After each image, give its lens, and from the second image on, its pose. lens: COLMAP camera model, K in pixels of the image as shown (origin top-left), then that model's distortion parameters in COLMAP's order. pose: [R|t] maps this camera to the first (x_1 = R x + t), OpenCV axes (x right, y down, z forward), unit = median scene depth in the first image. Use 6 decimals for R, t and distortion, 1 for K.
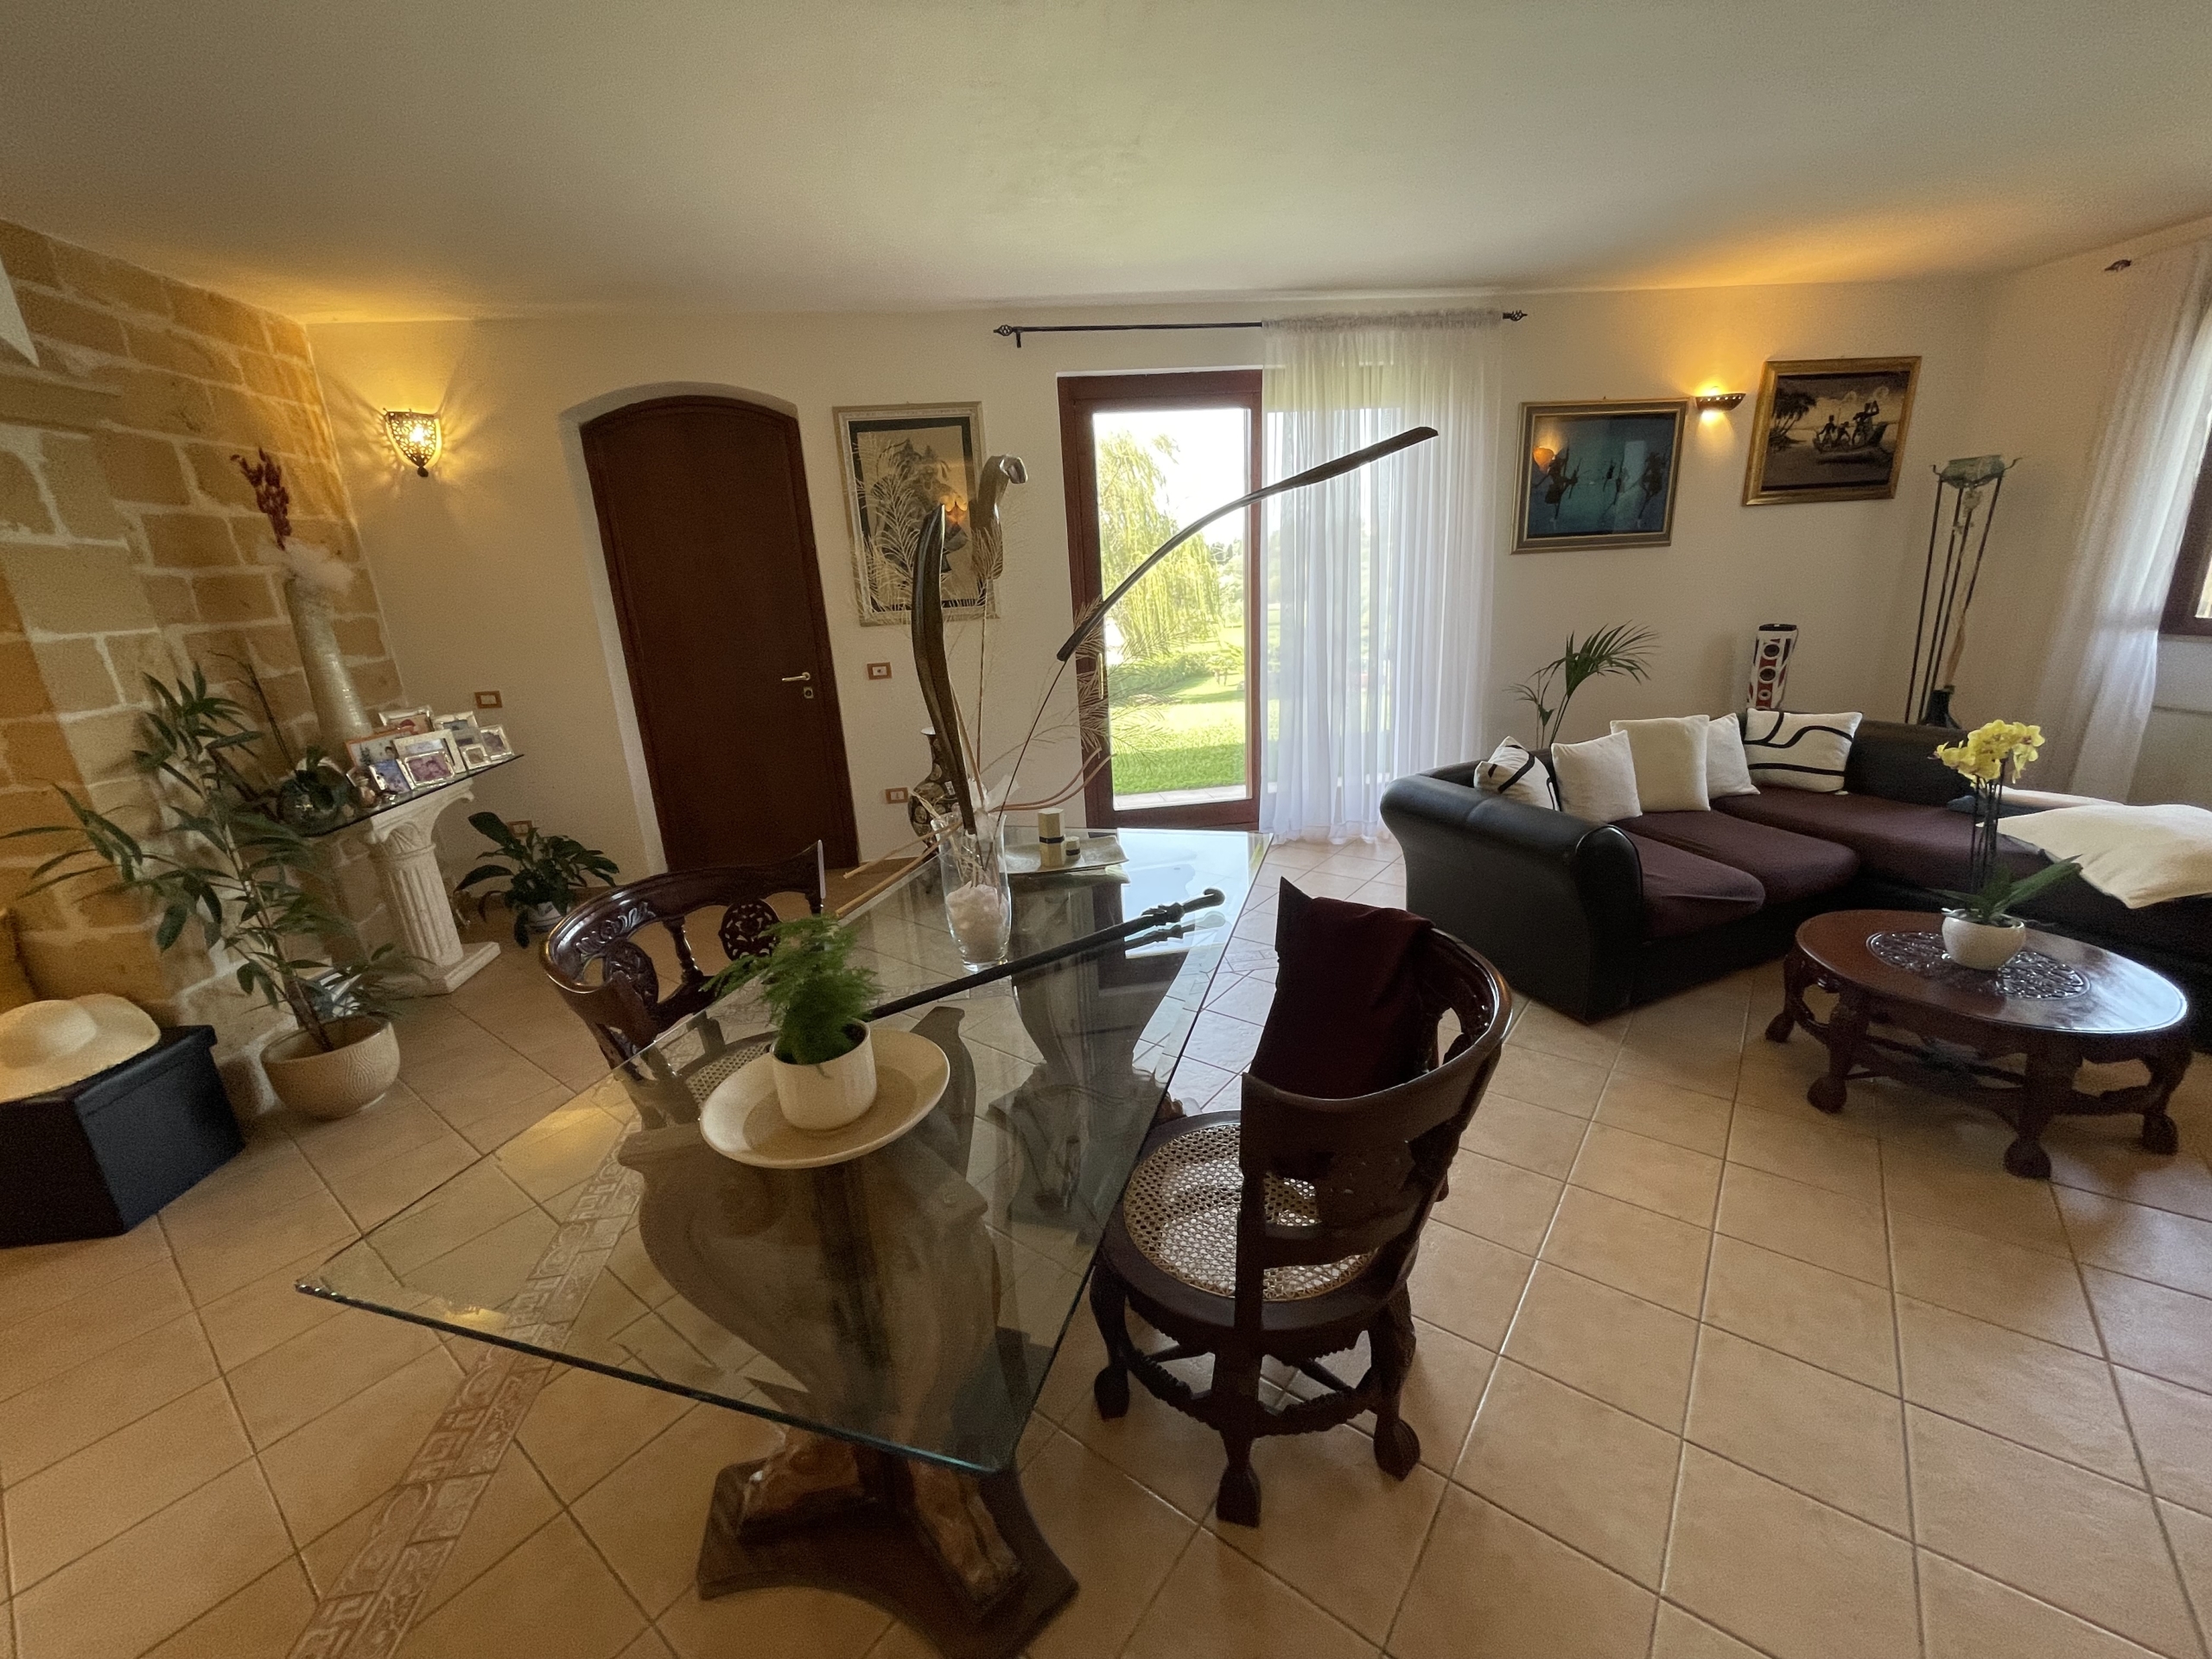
lens RADIAL K [[888.8, 0, 1098.7], [0, 888.8, 833.7], [0, 0, 1]] dist [0.001795, -0.000378]
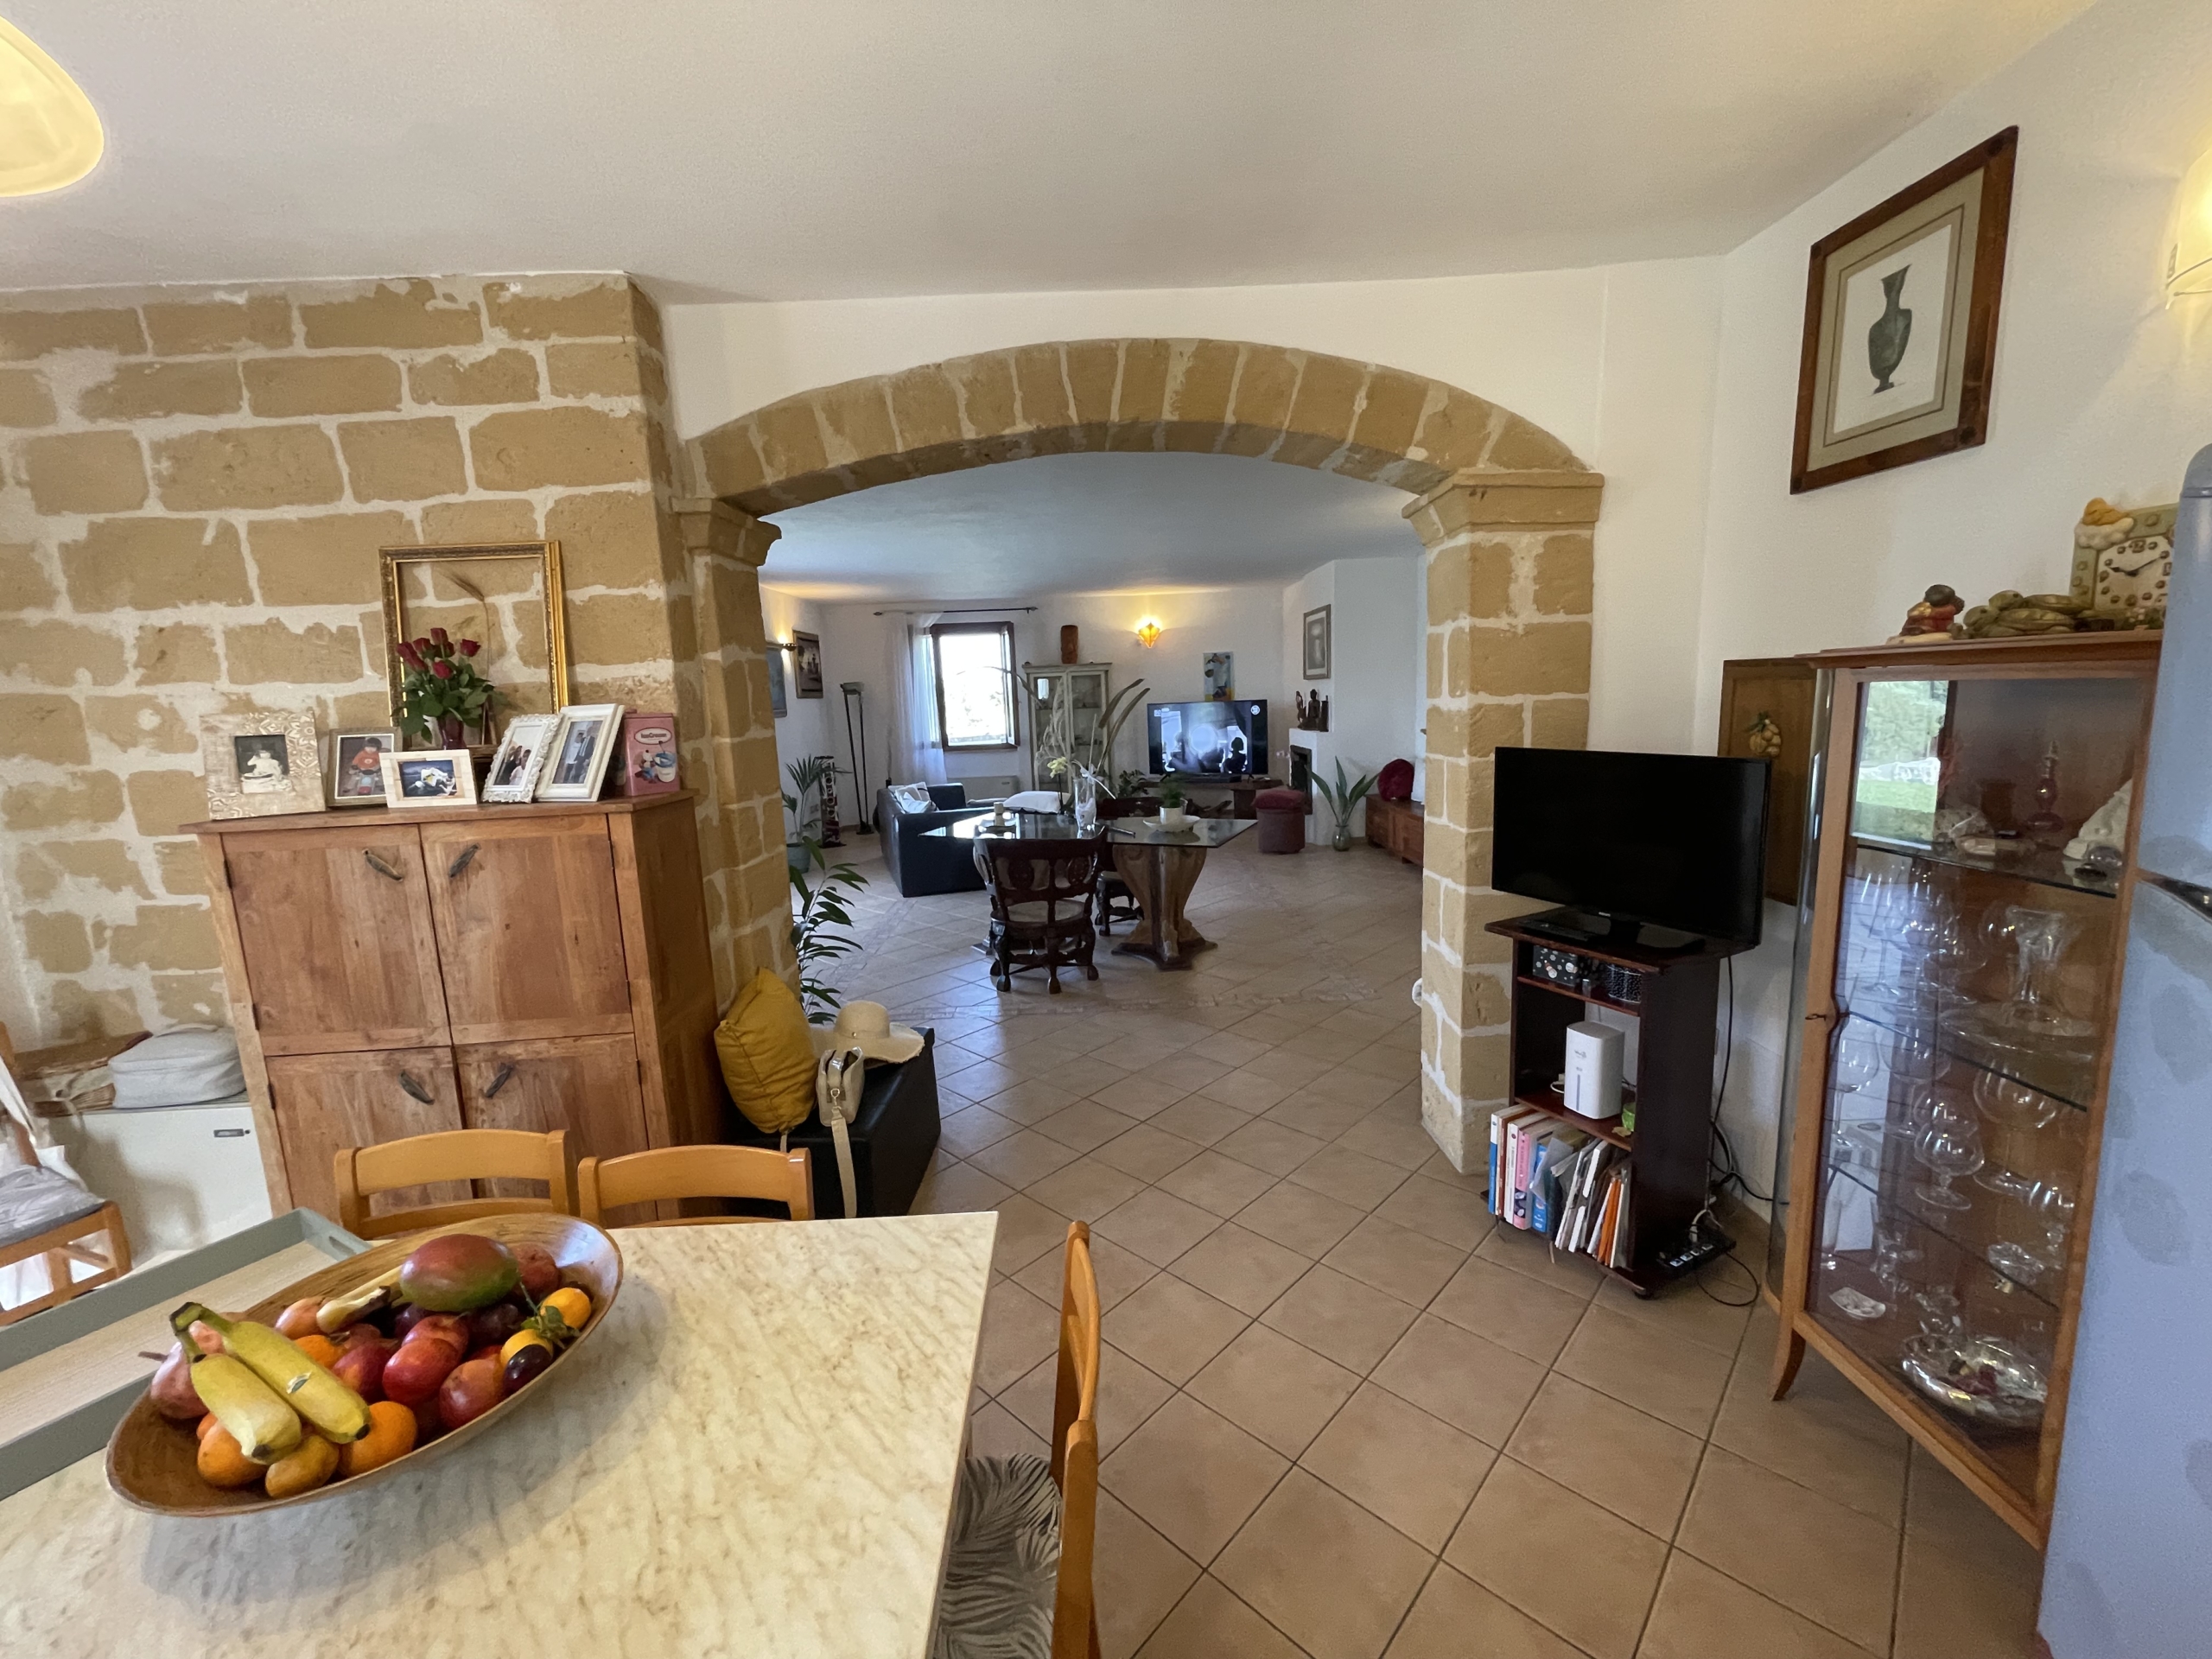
lens RADIAL K [[888.8, 0, 1098.7], [0, 888.8, 833.7], [0, 0, 1]] dist [0.001795, -0.000378]
pose [[0.116910, -0.105438, 0.987530, -1.396013], [0.313026, 0.947578, 0.064114, -0.006739], [-0.942521, 0.301627, 0.143786, 0.230213]]
